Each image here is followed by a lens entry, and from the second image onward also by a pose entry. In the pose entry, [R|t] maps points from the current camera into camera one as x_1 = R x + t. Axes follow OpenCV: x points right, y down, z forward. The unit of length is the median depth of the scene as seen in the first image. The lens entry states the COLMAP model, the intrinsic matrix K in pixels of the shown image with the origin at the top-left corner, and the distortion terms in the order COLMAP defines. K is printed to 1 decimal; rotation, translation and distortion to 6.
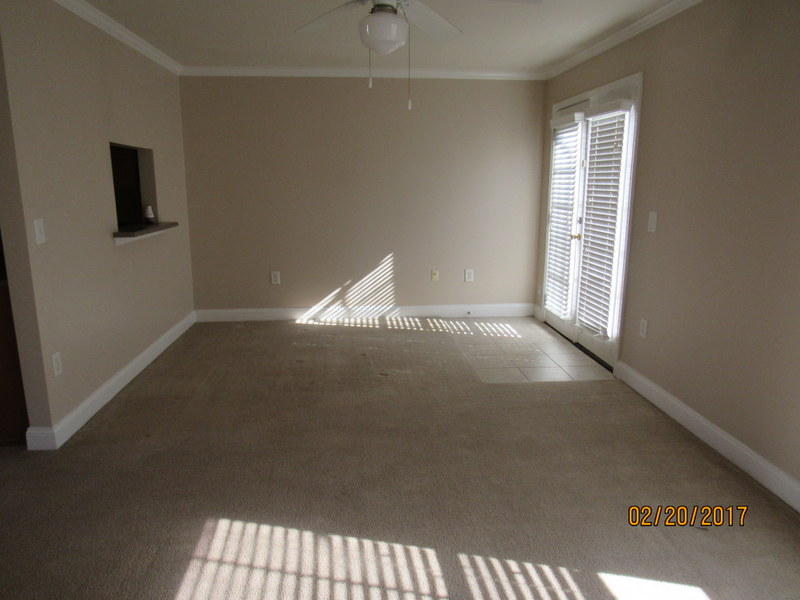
lens RADIAL K [[571.8, 0, 400.0], [0, 571.8, 300.0], [0, 0, 1]] dist [-0.034121, 0.001939]
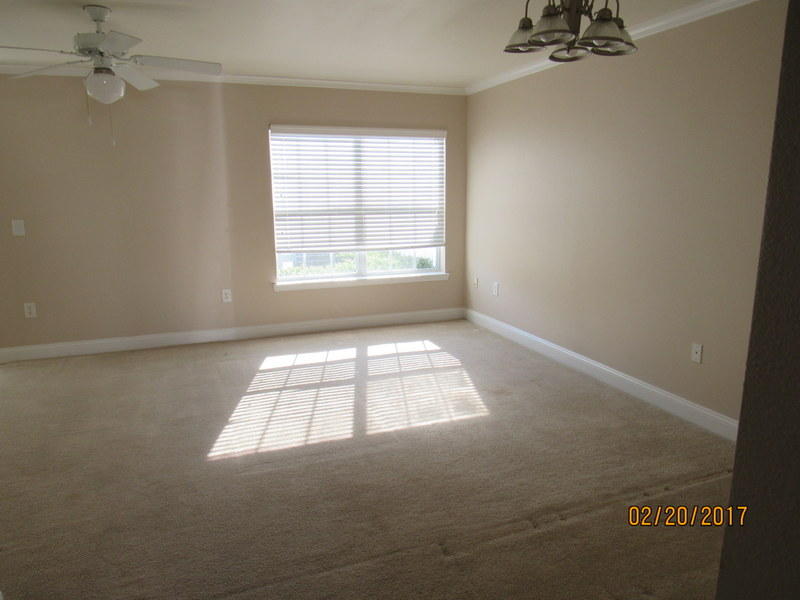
lens RADIAL K [[556.7, 0, 390.3], [0, 556.7, 297.7], [0, 0, 1]] dist [-0.054000, 0.000152]
pose [[-0.262546, -0.184505, 0.947115, -1.671564], [0.202043, 0.949278, 0.240934, -0.194709], [-0.943530, 0.254615, -0.211952, 0.835461]]
